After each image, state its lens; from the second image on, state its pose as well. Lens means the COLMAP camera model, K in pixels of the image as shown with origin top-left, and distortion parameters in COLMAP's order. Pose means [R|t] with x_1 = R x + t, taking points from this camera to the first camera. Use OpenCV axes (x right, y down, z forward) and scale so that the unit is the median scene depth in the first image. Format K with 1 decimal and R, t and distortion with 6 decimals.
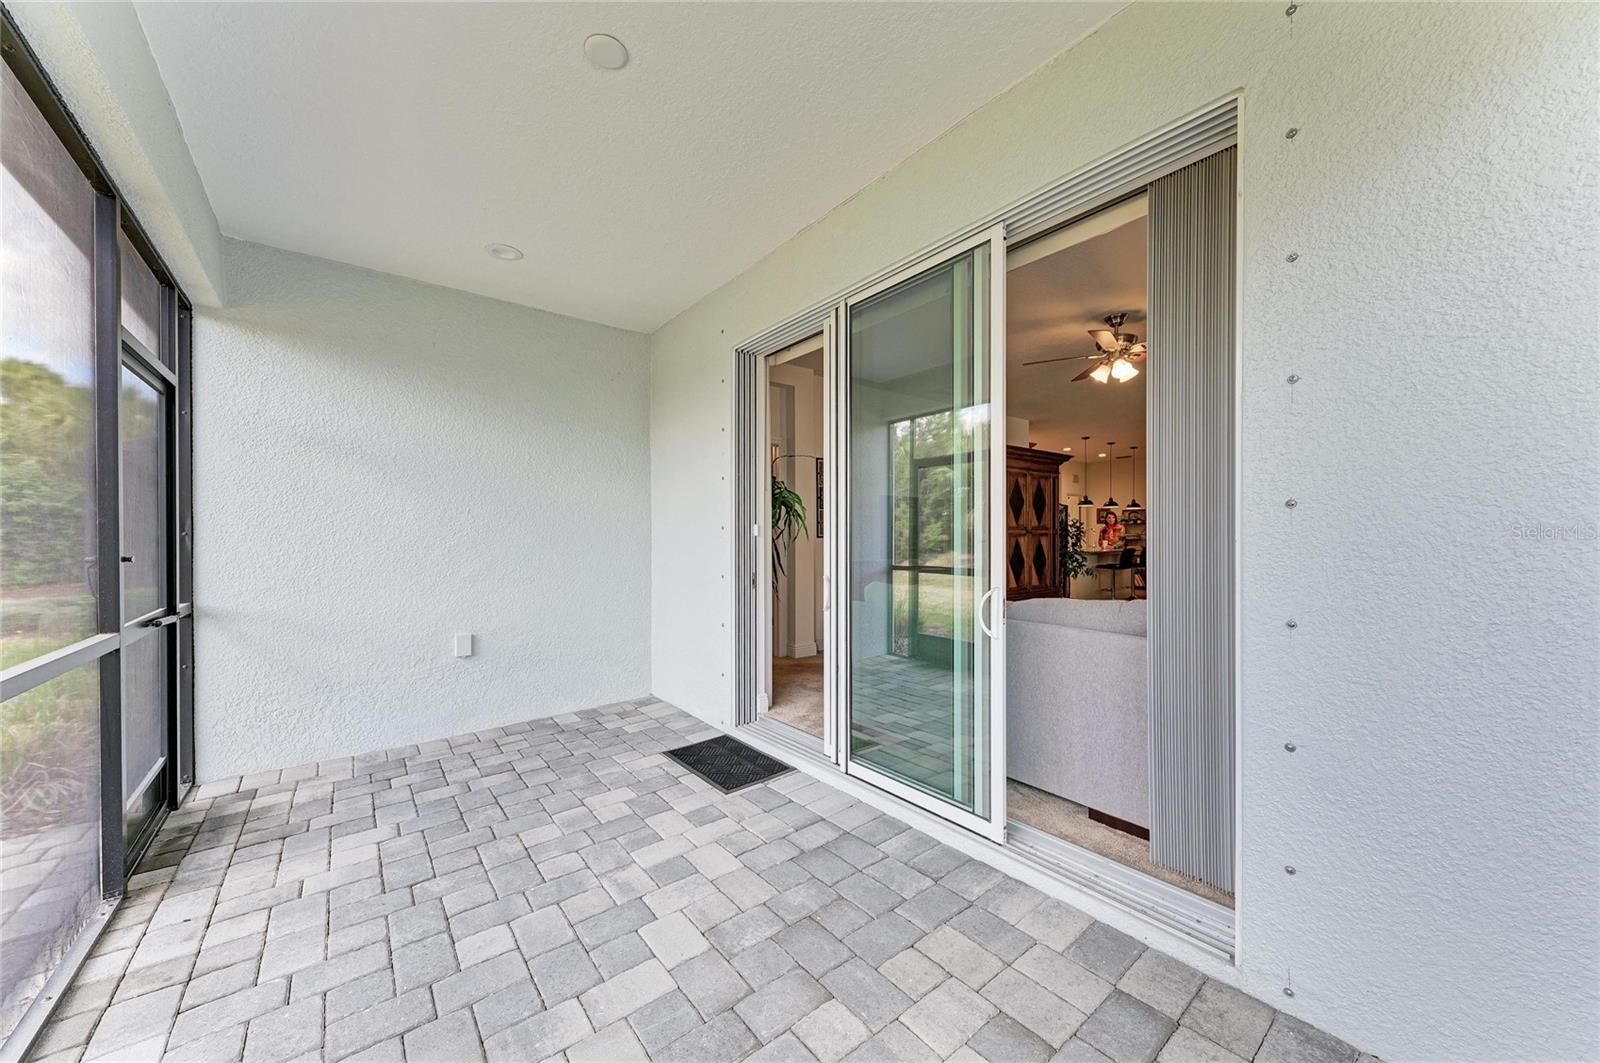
lens RADIAL K [[581.4, 0, 808.0], [0, 581.4, 542.6], [0, 0, 1]] dist [0.014567, -0.006430]
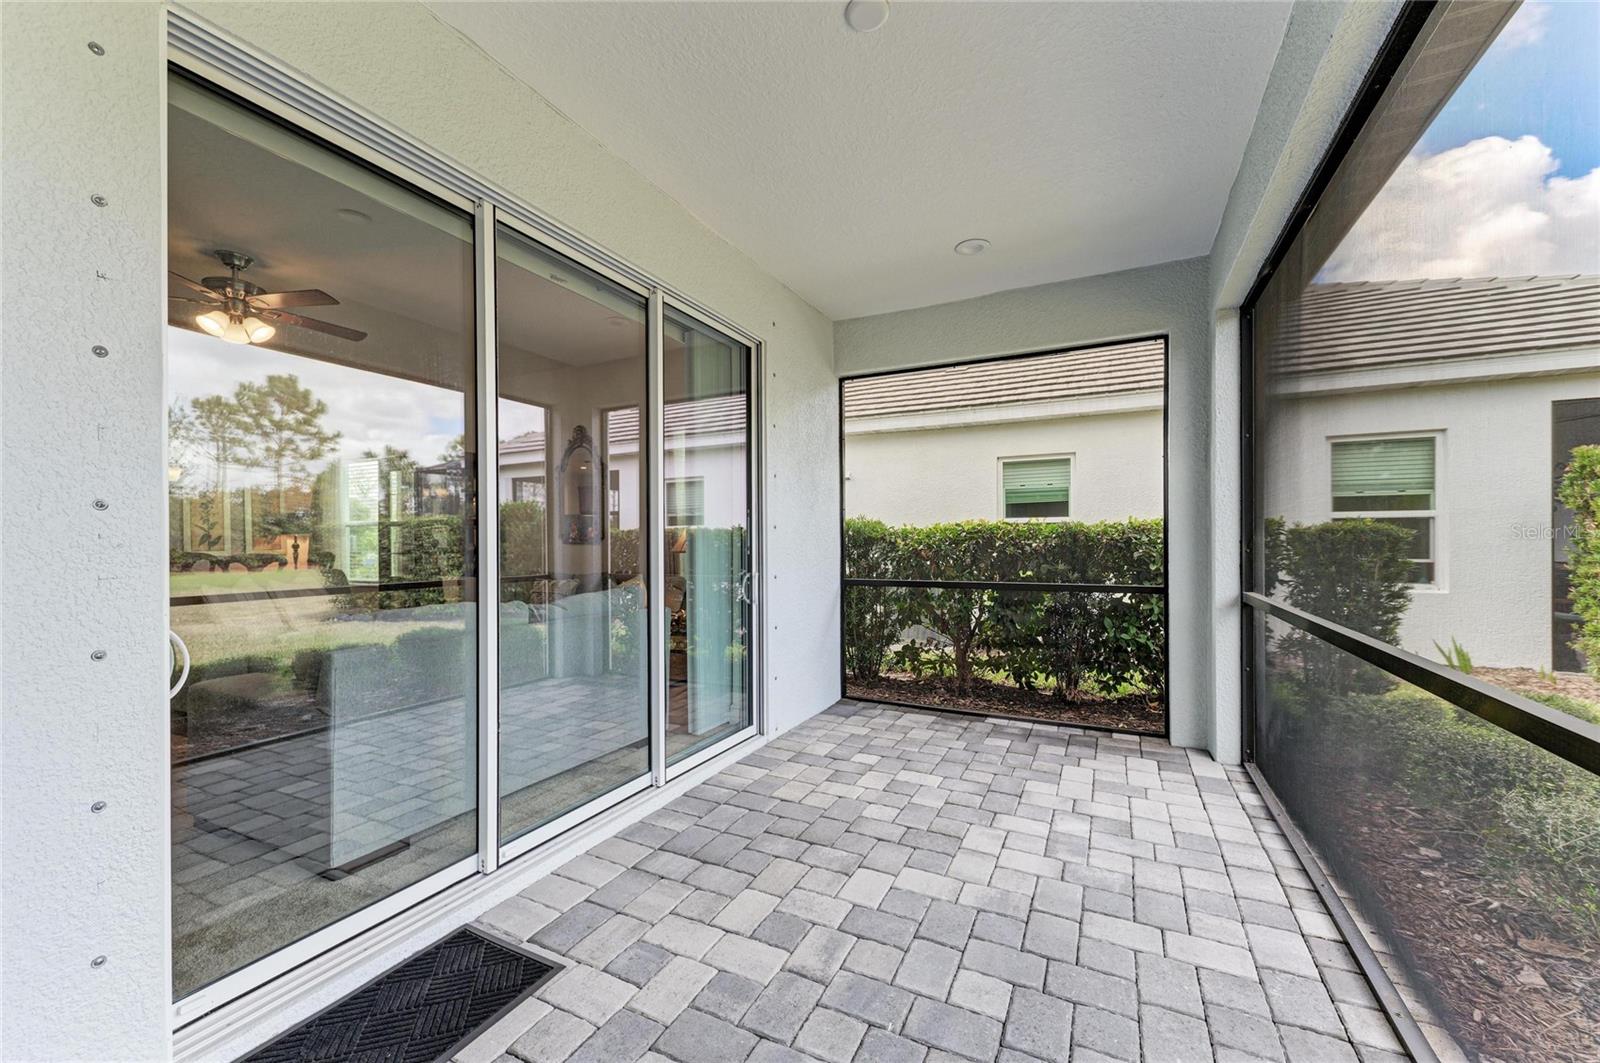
lens RADIAL K [[620.2, 0, 810.2], [0, 620.2, 539.6], [0, 0, 1]] dist [0.027156, -0.009550]
pose [[-0.429097, 0.014331, 0.903145, -0.926158], [0.018530, 0.999803, -0.007061, 0.004746], [-0.903068, 0.013705, -0.429278, 1.157006]]
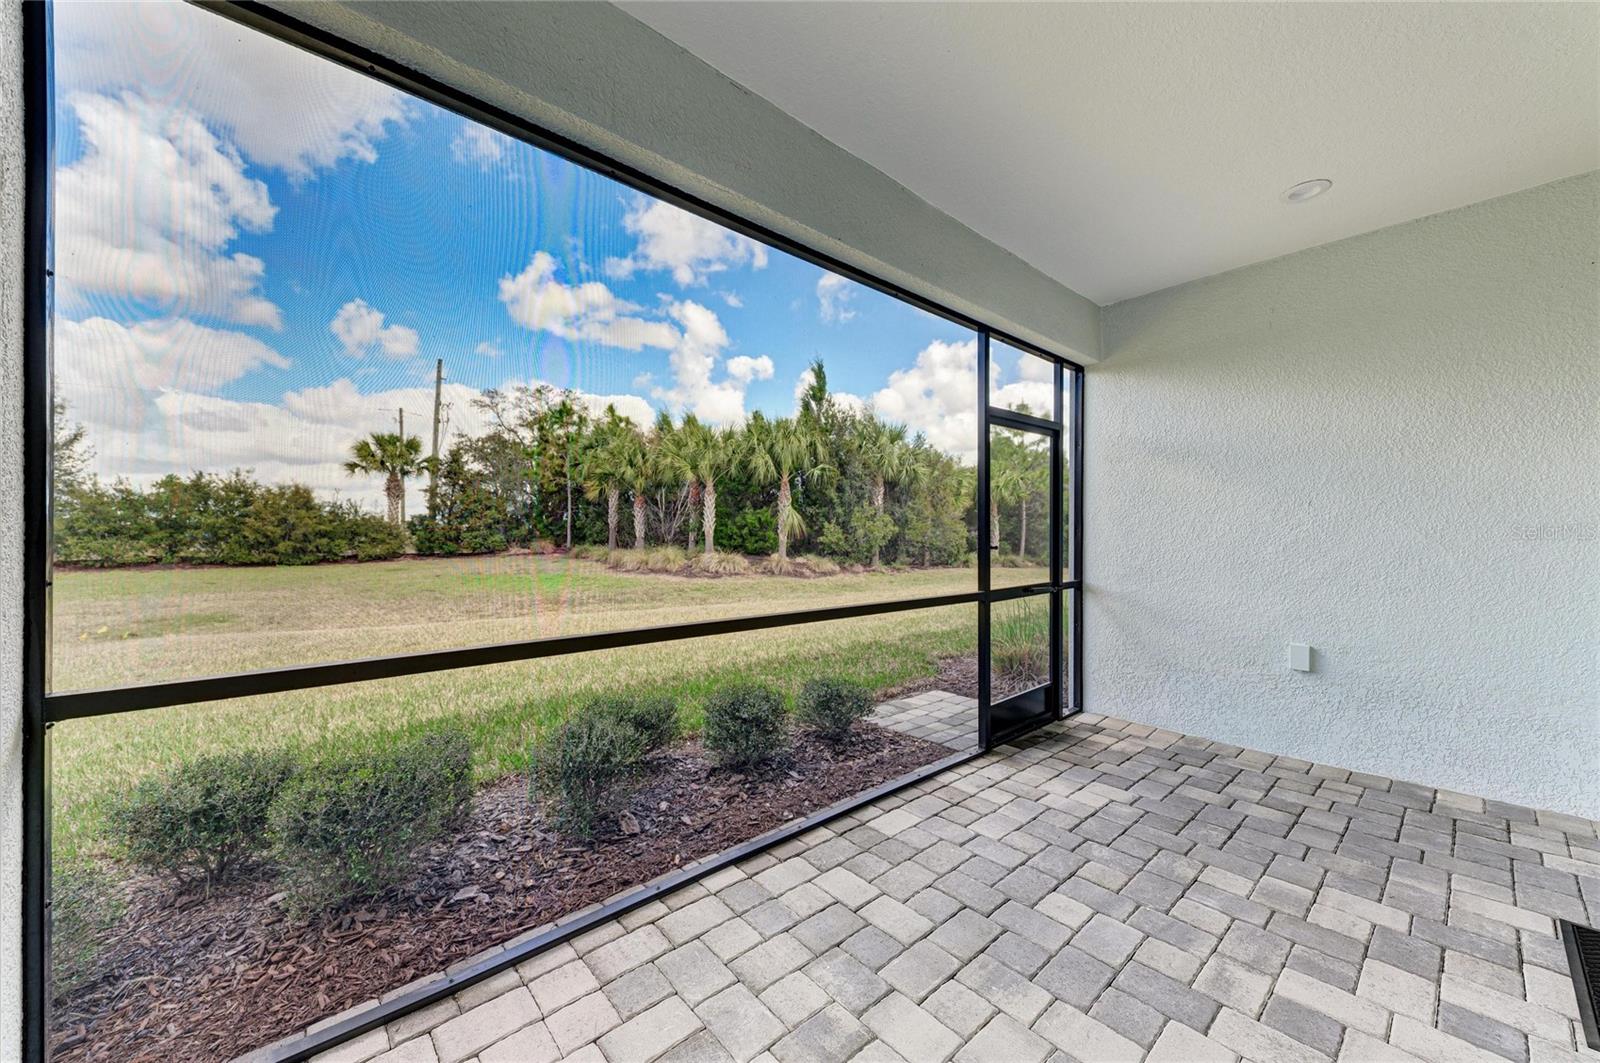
lens RADIAL K [[581.4, 0, 808.0], [0, 581.4, 542.6], [0, 0, 1]] dist [0.014567, -0.006430]
pose [[0.049040, 0.018551, -0.998625, 0.355220], [-0.007707, 0.999805, 0.018194, -0.008535], [0.998767, 0.006805, 0.049173, 0.330240]]
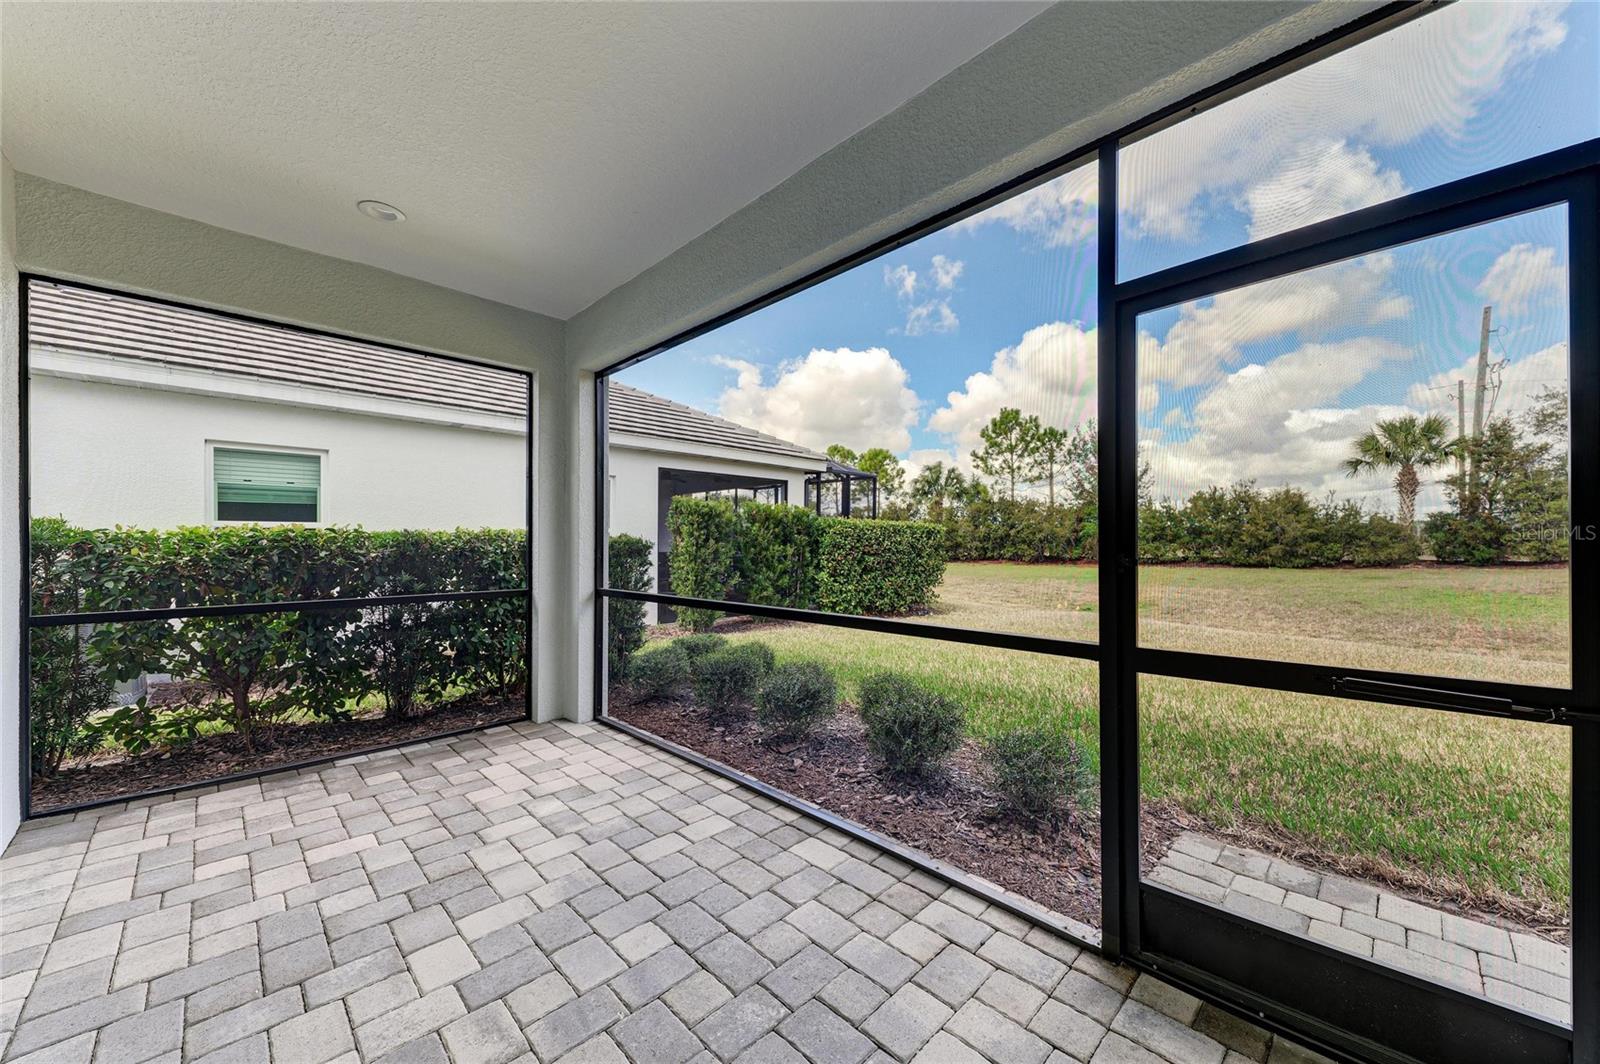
lens RADIAL K [[581.4, 0, 808.0], [0, 581.4, 543.1], [0, 0, 1]] dist [0.014567, -0.006430]
pose [[-0.993153, 0.013918, -0.115992, -0.519216], [0.013068, 0.999882, 0.008088, -0.007988], [0.116091, 0.006517, -0.993217, 1.448820]]
